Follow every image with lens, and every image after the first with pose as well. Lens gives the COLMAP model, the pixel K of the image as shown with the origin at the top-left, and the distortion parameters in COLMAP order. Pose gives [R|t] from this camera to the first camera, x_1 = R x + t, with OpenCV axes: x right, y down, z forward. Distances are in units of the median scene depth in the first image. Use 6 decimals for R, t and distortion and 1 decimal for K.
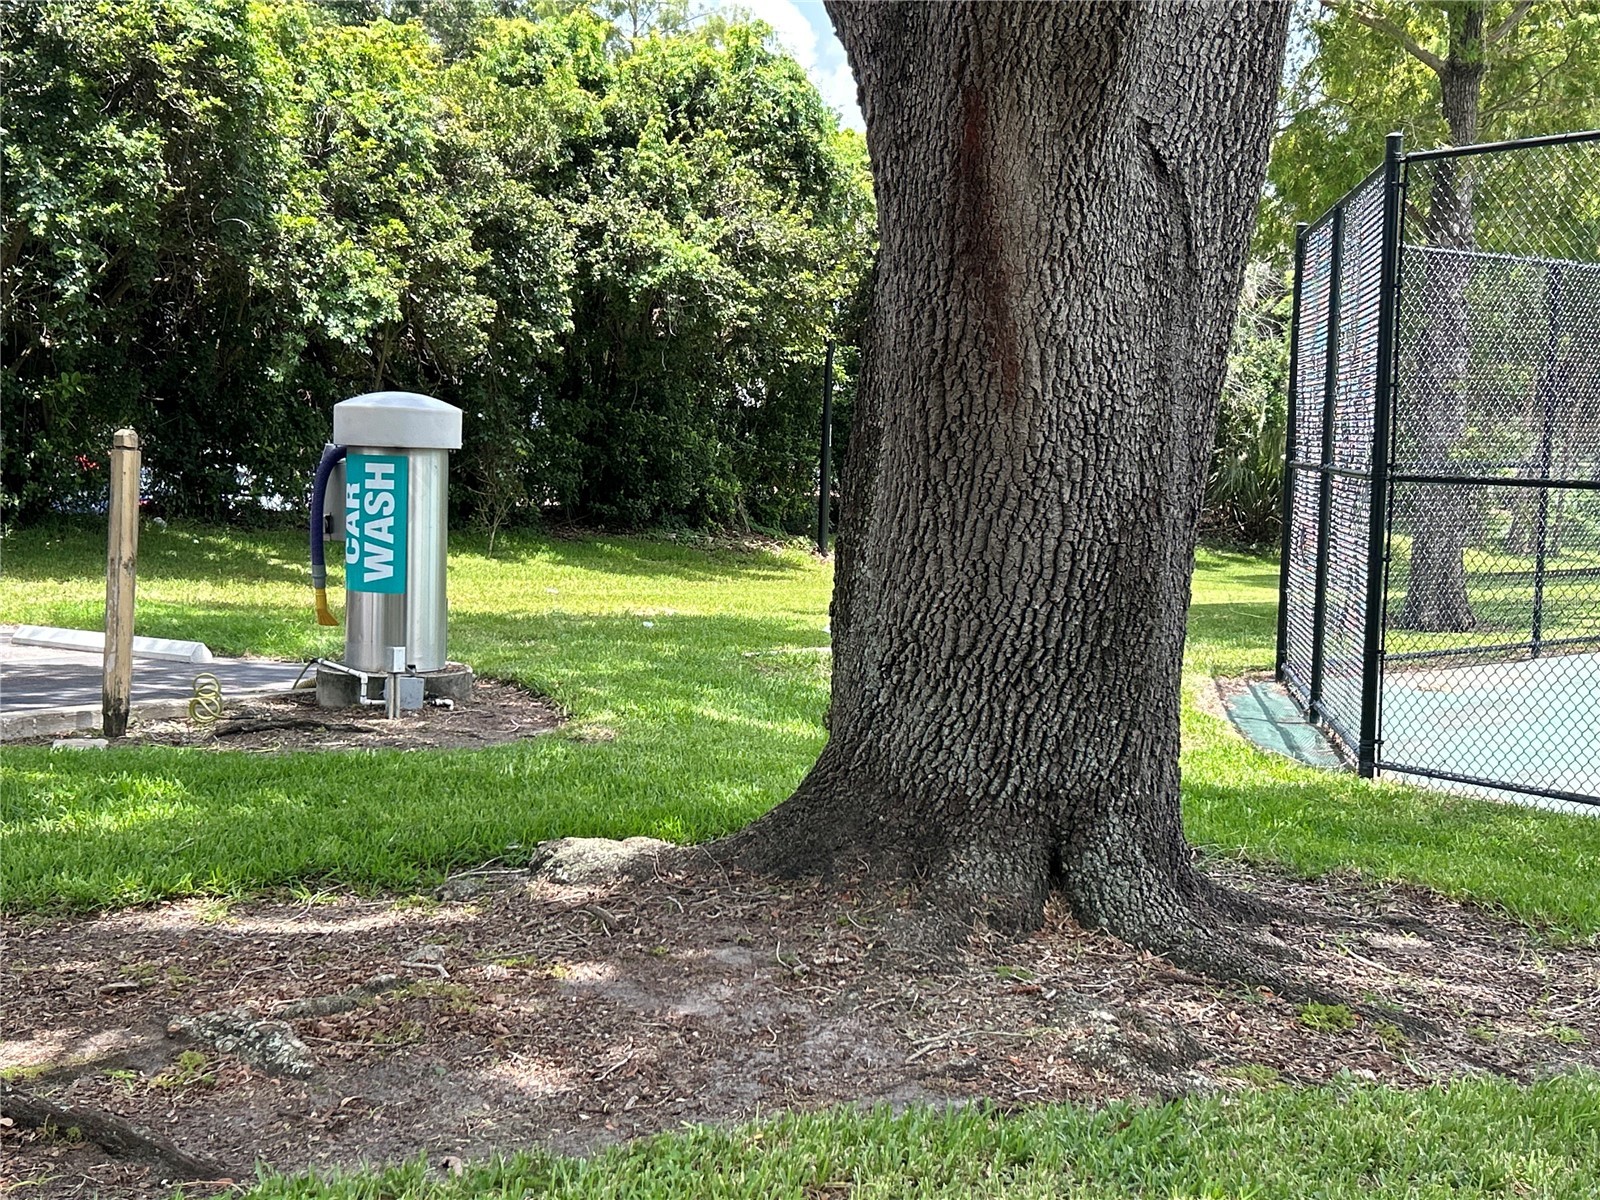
lens RADIAL K [[1956.4, 0, 800.0], [0, 1956.4, 600.0], [0, 0, 1]] dist [0.001601, -0.001032]
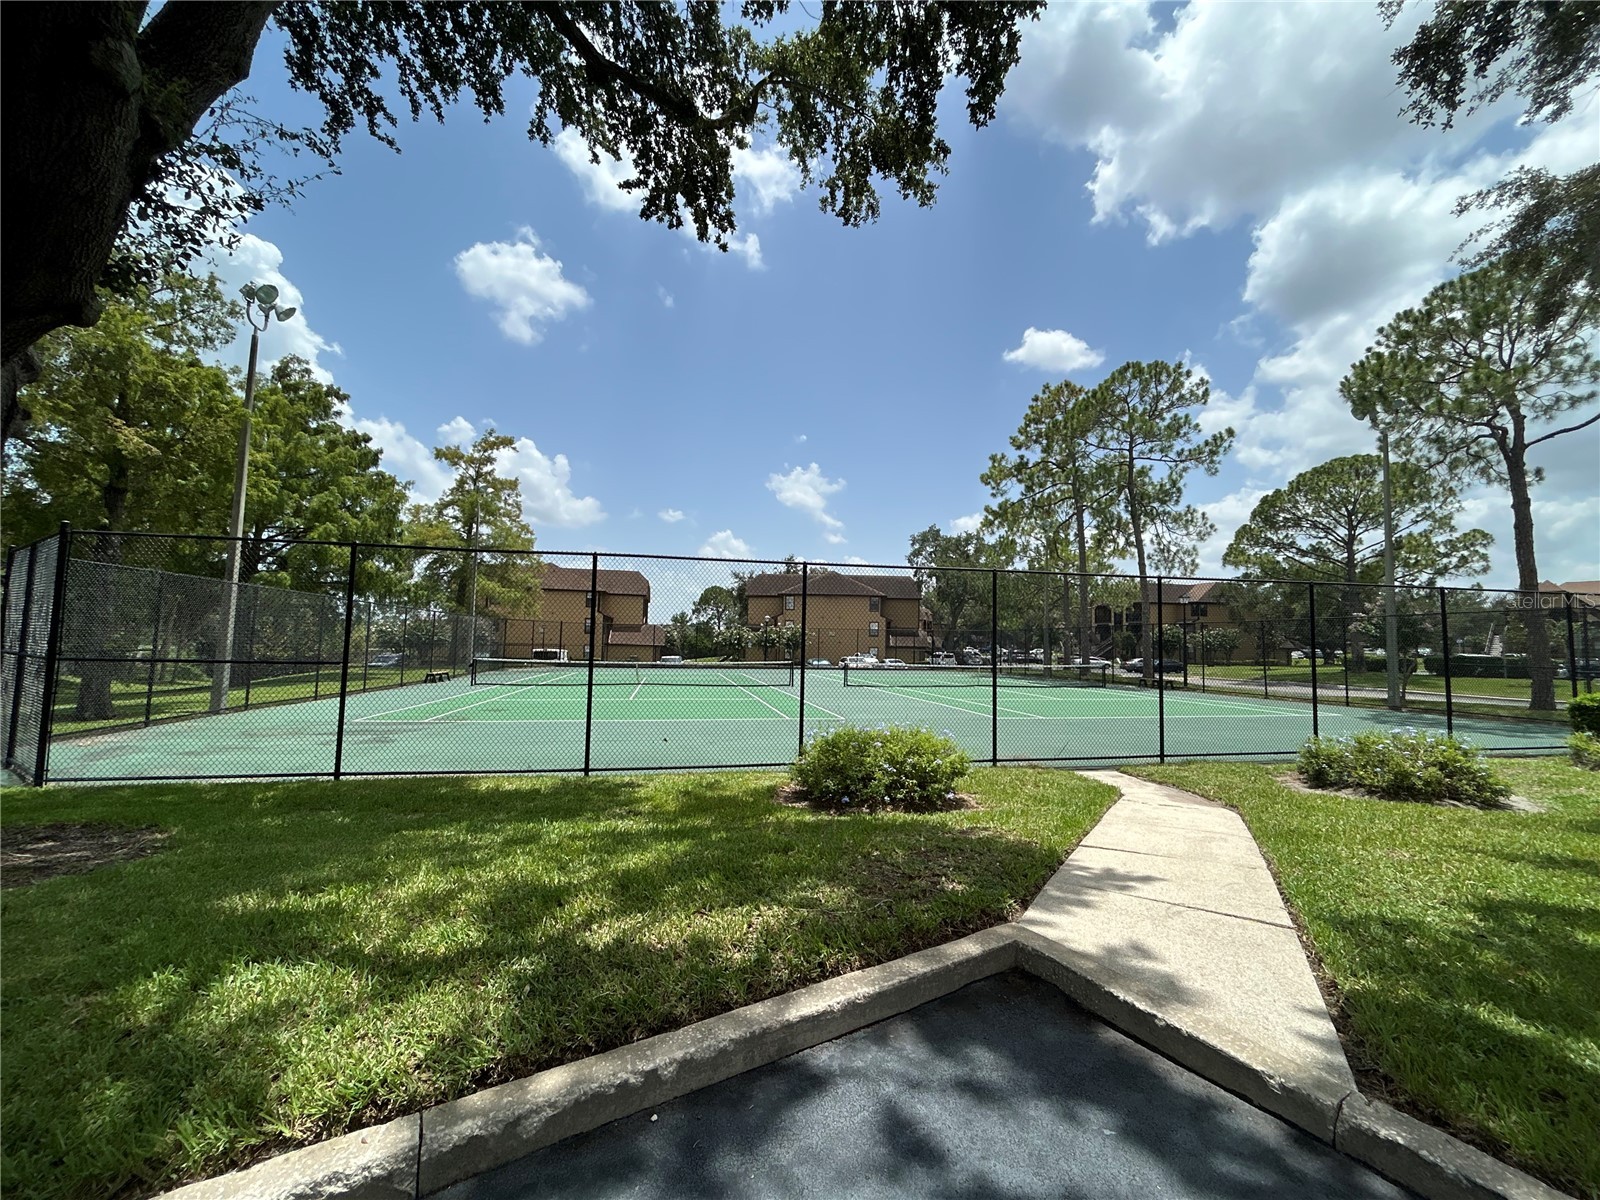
lens RADIAL K [[656.0, 0, 800.0], [0, 656.0, 600.0], [0, 0, 1]] dist [-0.000343, -0.000034]
pose [[0.436997, 0.054292, 0.897823, -0.027653], [0.064950, 0.993666, -0.091701, -0.000778], [-0.897115, 0.098387, 0.430703, -0.166570]]
